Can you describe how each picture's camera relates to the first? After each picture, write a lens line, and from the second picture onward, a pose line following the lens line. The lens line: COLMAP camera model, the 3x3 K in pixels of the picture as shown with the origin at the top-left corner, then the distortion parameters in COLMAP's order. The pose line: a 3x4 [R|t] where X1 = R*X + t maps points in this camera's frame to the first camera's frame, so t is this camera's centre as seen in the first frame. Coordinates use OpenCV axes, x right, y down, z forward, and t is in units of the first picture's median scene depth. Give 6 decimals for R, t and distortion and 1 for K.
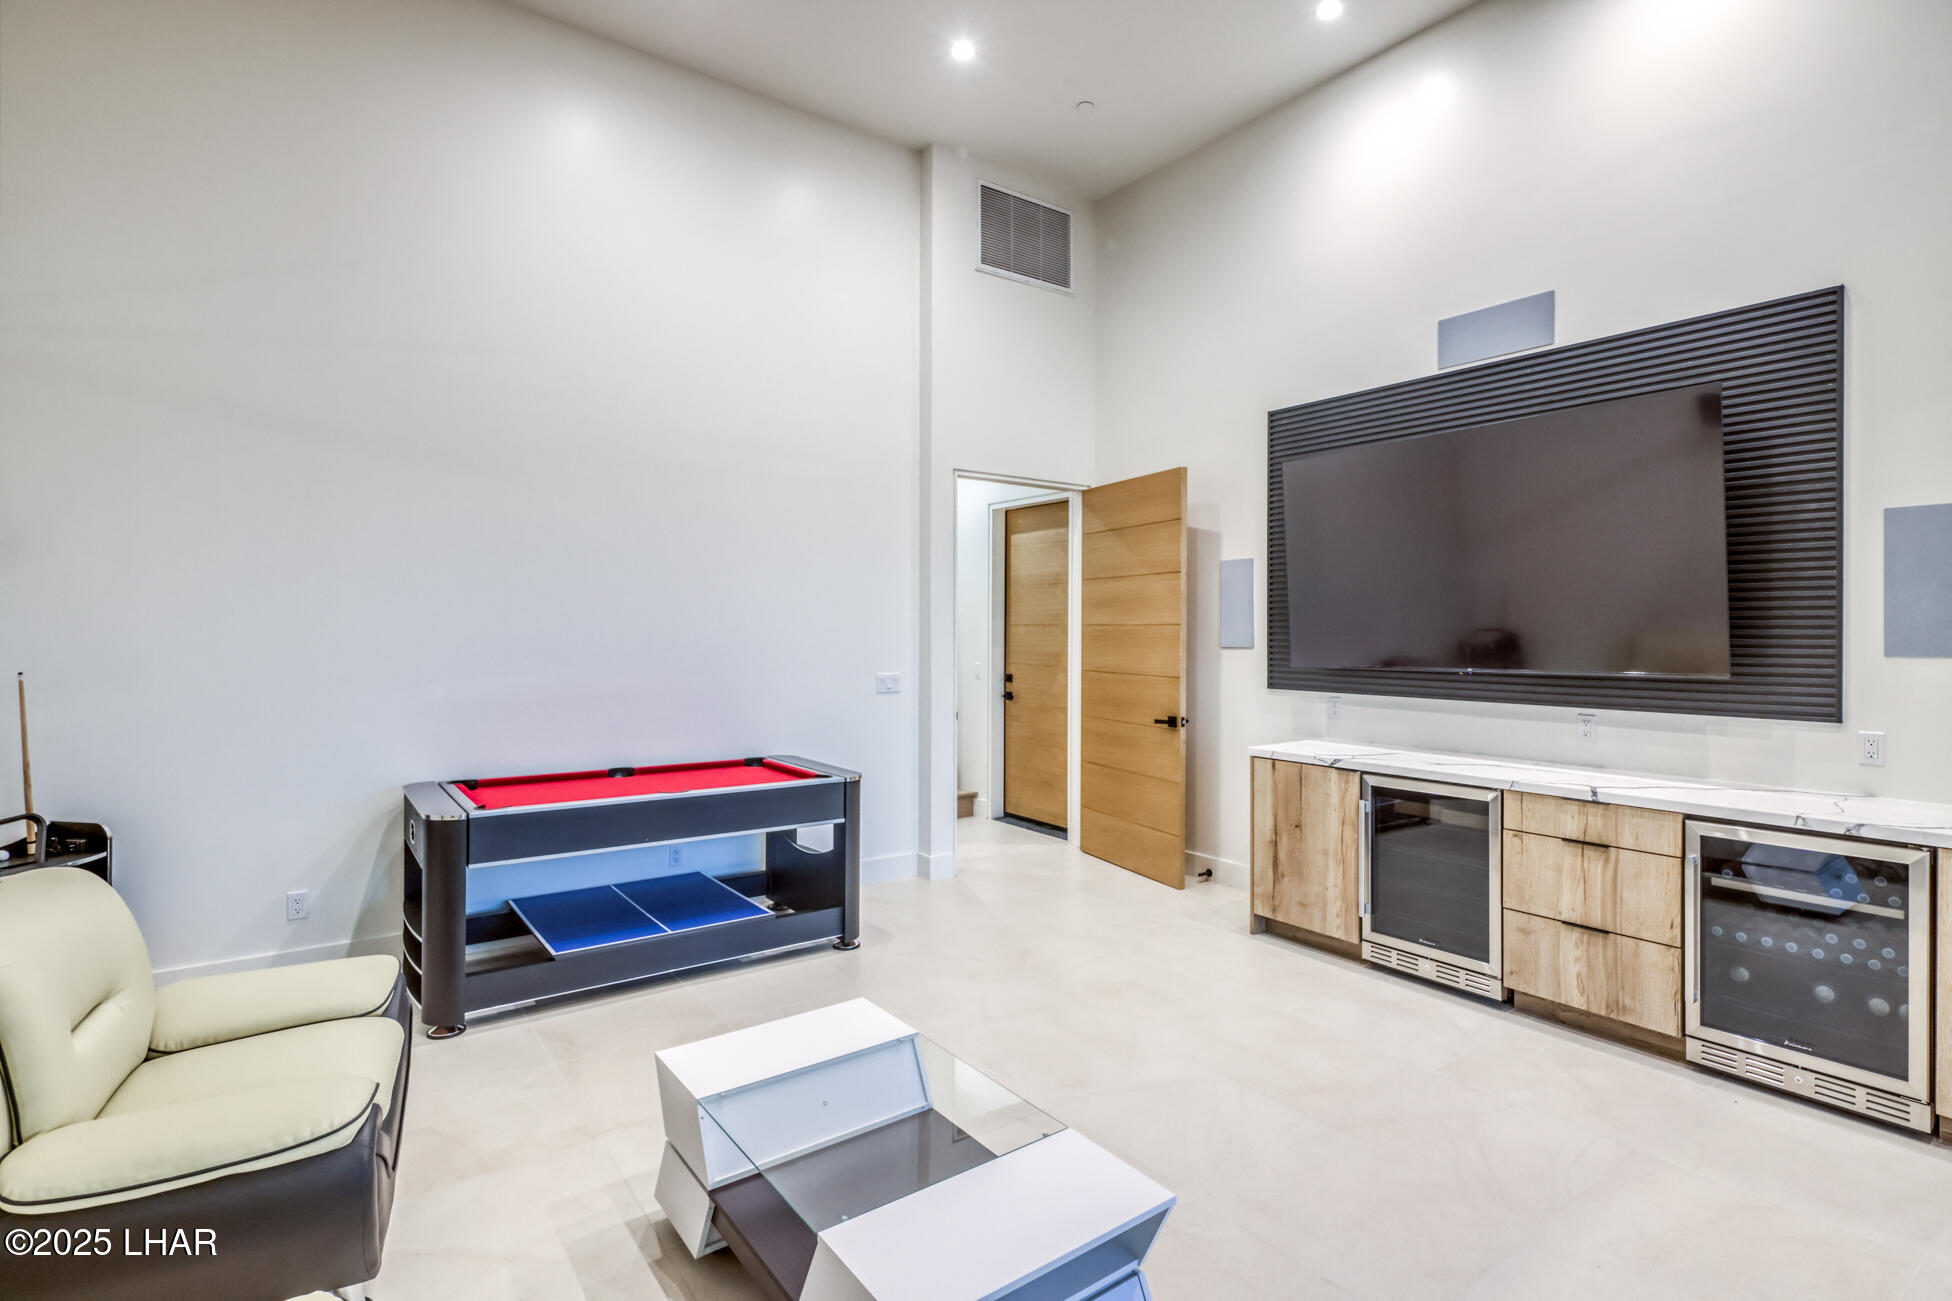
lens RADIAL K [[942.5, 0, 973.5], [0, 942.5, 629.2], [0, 0, 1]] dist [0.004905, -0.004220]
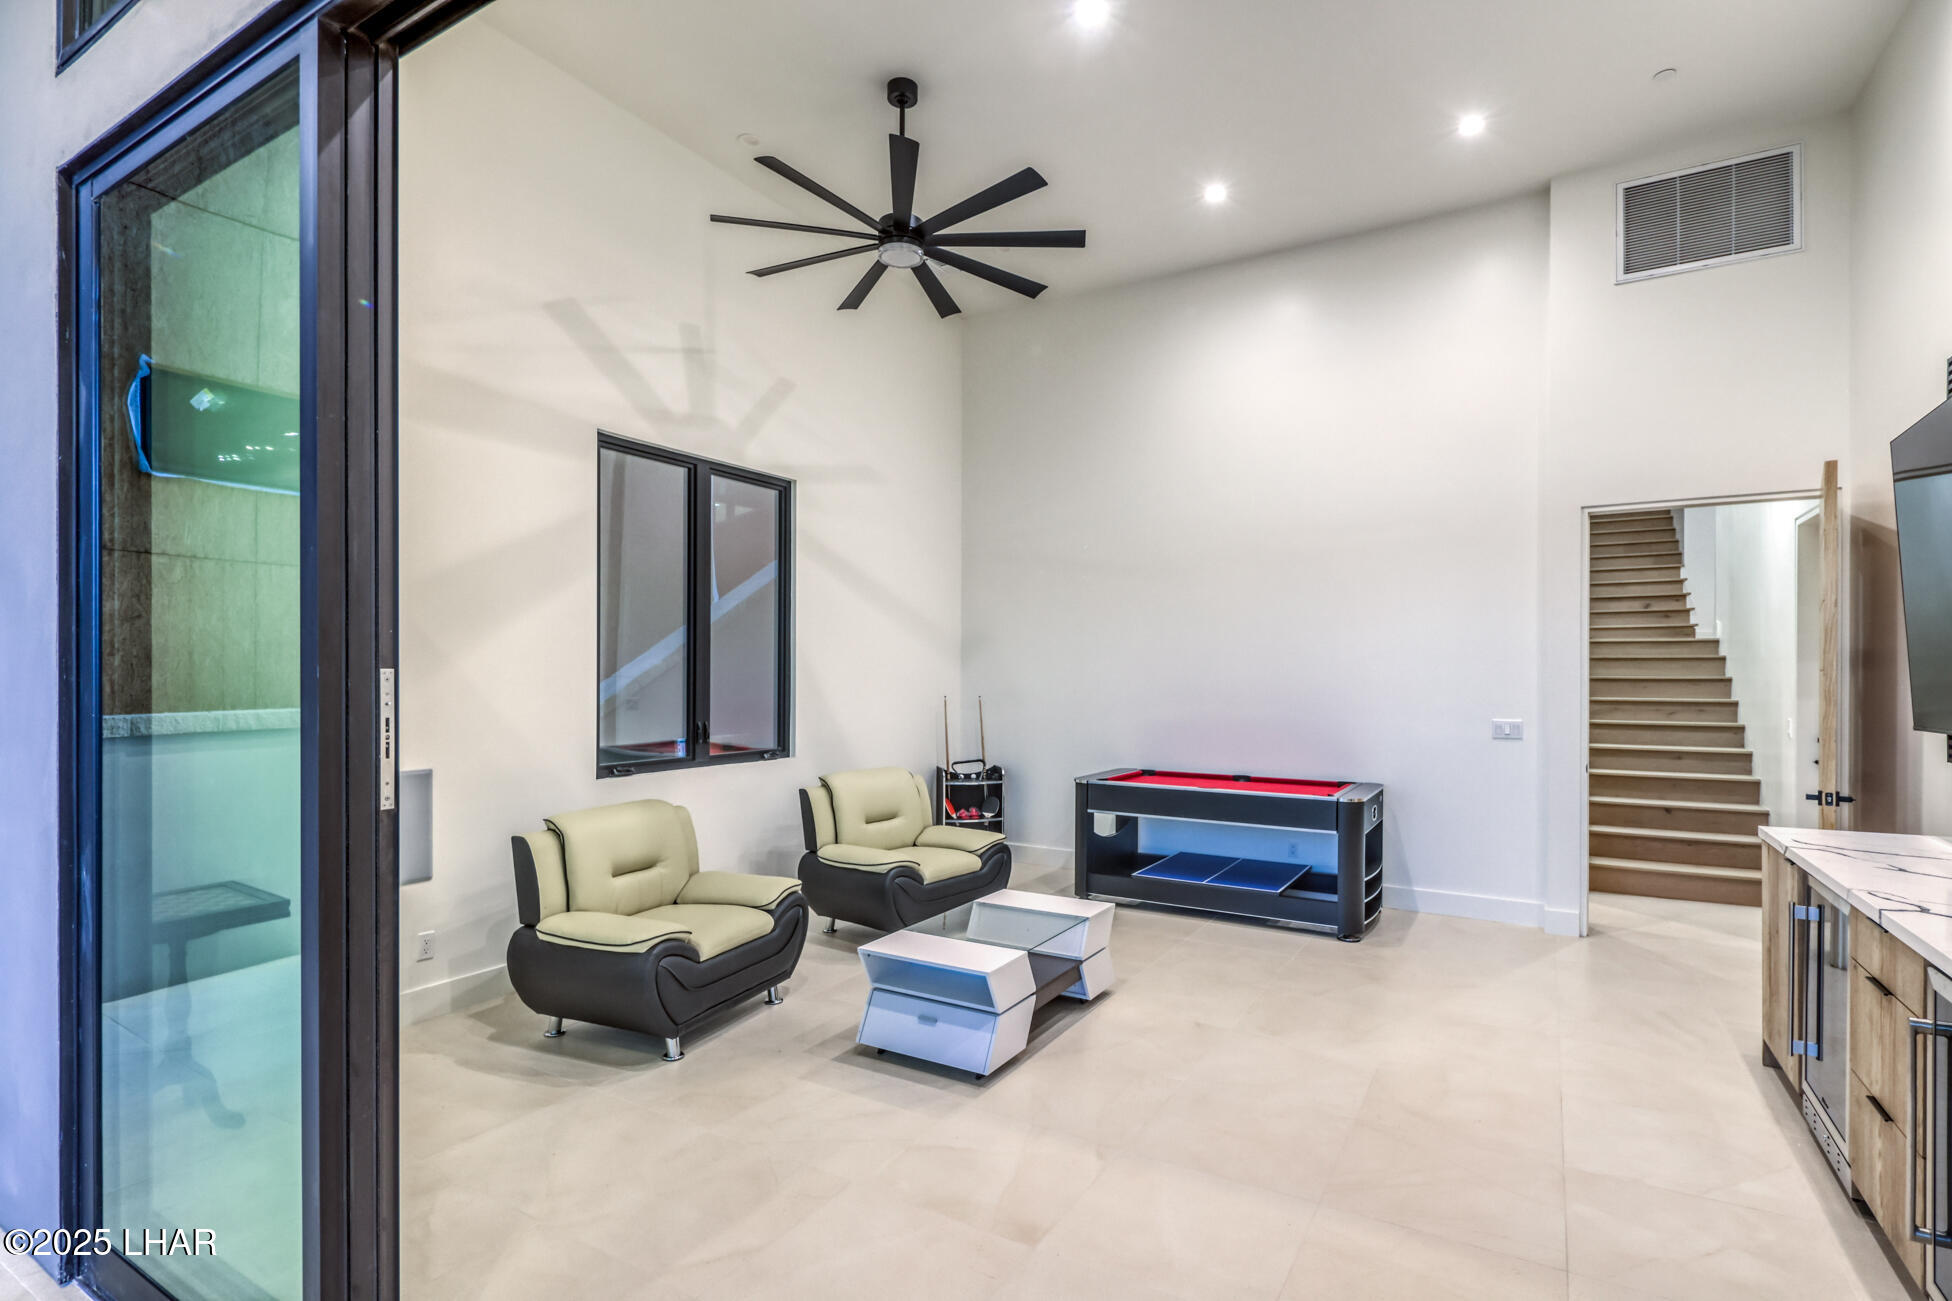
lens RADIAL K [[942.5, 0, 977.7], [0, 942.5, 667.7], [0, 0, 1]] dist [0.004905, -0.004220]
pose [[0.392418, -0.007505, -0.919756, 0.619971], [-0.000244, 0.999966, -0.008263, -0.000874], [0.919787, 0.003467, 0.392403, 0.072969]]
